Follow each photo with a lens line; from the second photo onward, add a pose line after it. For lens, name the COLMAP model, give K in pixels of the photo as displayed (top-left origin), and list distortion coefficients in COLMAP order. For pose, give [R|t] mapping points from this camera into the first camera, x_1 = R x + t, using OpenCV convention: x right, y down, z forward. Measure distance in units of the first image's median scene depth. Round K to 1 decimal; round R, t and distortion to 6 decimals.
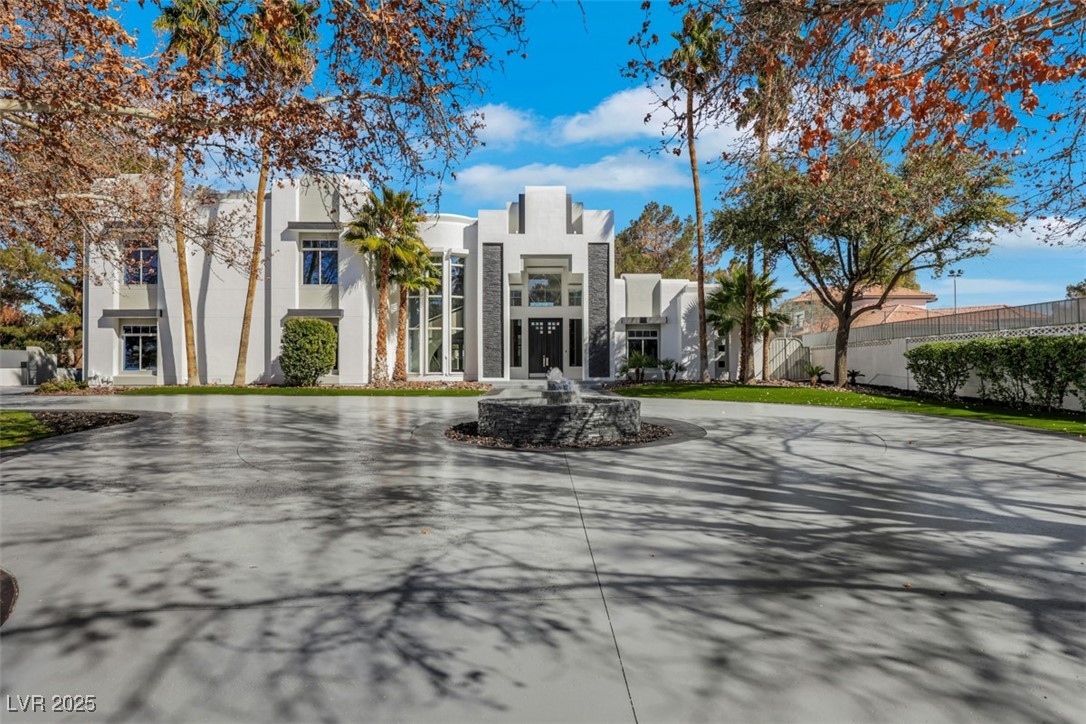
lens RADIAL K [[595.6, 0, 541.2], [0, 595.6, 360.9], [0, 0, 1]] dist [-0.000823, -0.000068]
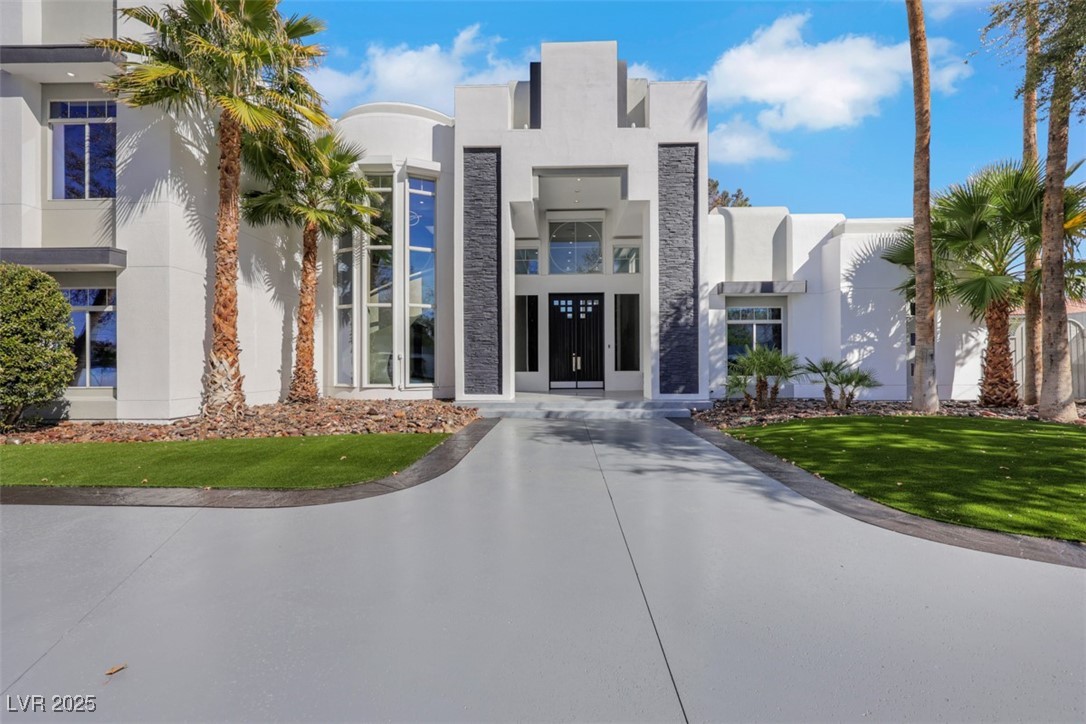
lens RADIAL K [[435.6, 0, 540.6], [0, 435.6, 360.3], [0, 0, 1]] dist [0.001199, 0.000059]
pose [[0.998797, -0.002035, -0.049004, -0.008429], [0.002269, 0.999986, 0.004719, -0.004635], [0.048993, -0.004825, 0.998787, 0.597876]]
